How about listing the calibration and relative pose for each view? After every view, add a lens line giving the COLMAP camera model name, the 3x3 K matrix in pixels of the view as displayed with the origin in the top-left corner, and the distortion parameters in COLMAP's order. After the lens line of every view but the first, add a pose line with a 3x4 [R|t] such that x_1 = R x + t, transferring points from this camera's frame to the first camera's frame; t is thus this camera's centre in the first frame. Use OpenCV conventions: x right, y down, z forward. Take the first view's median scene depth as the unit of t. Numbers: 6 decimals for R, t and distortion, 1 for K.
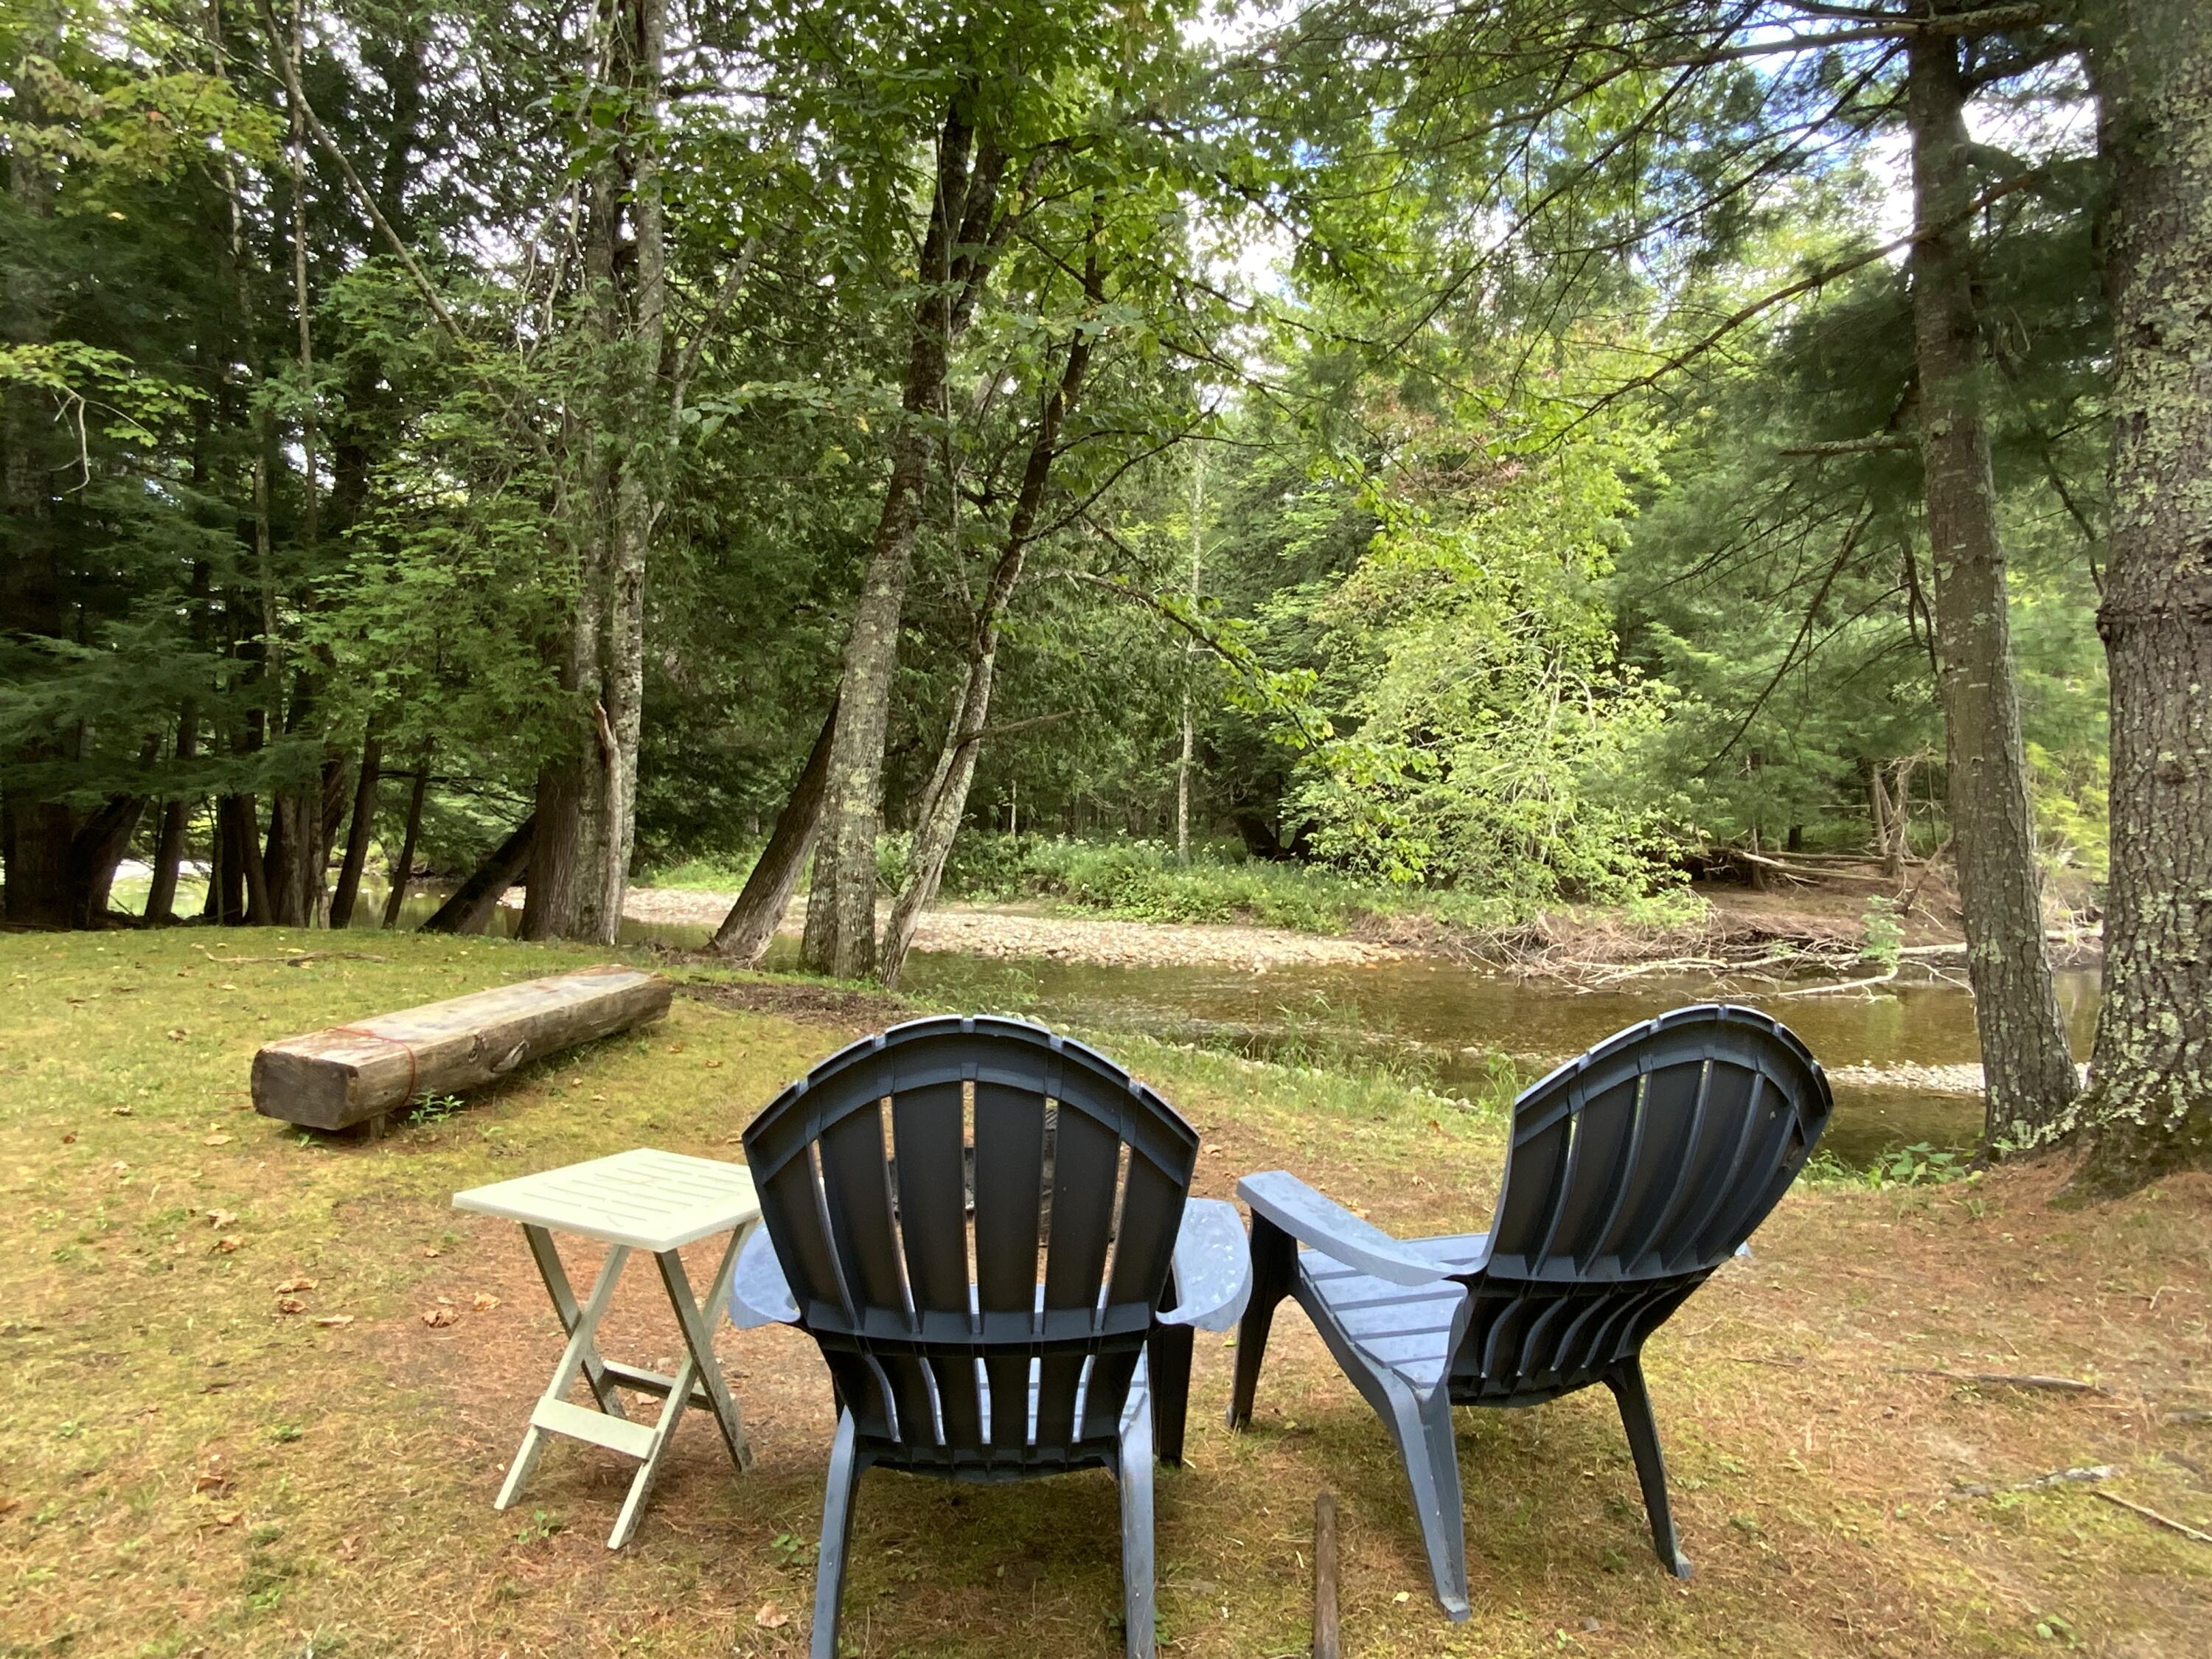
lens RADIAL K [[1172.4, 0, 1101.3], [0, 1172.4, 829.2], [0, 0, 1]] dist [-0.023872, -0.000974]
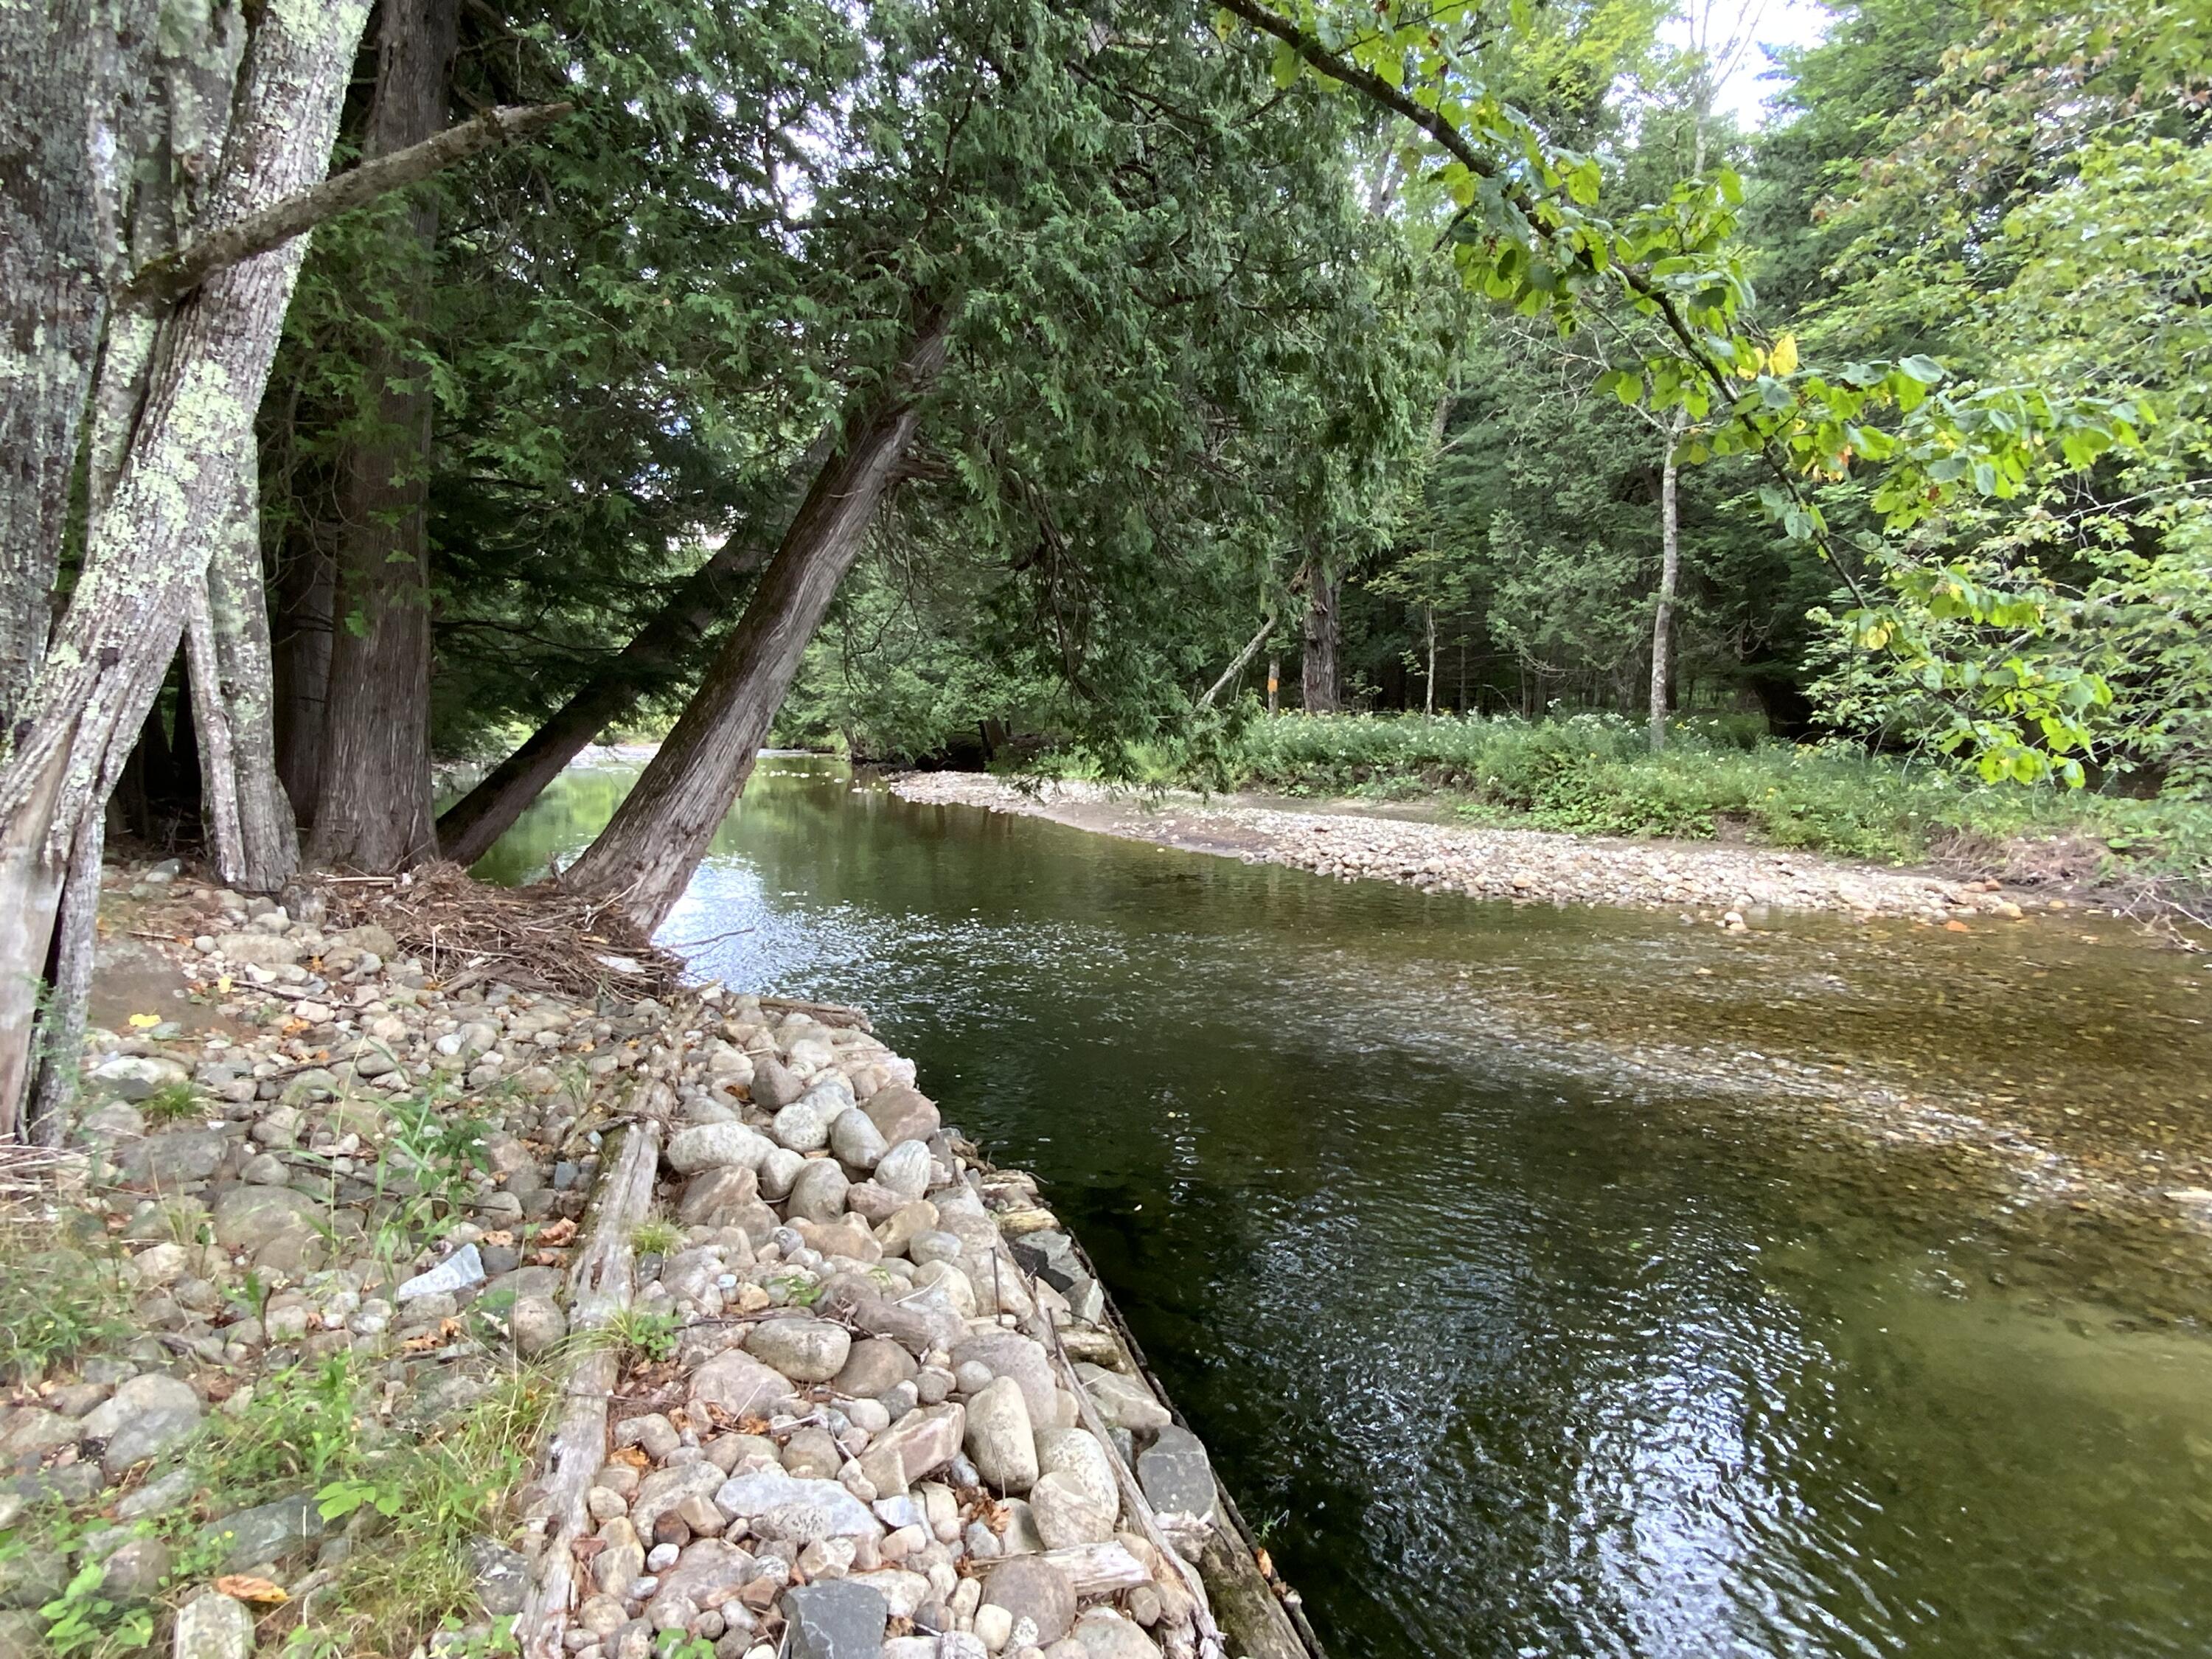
lens RADIAL K [[1172.4, 0, 1111.5], [0, 1172.4, 844.9], [0, 0, 1]] dist [-0.023872, -0.000974]
pose [[0.908712, 0.032246, -0.416175, 0.076077], [0.012254, 0.994521, 0.103812, 0.012239], [0.417243, -0.099435, 0.903339, 0.275124]]
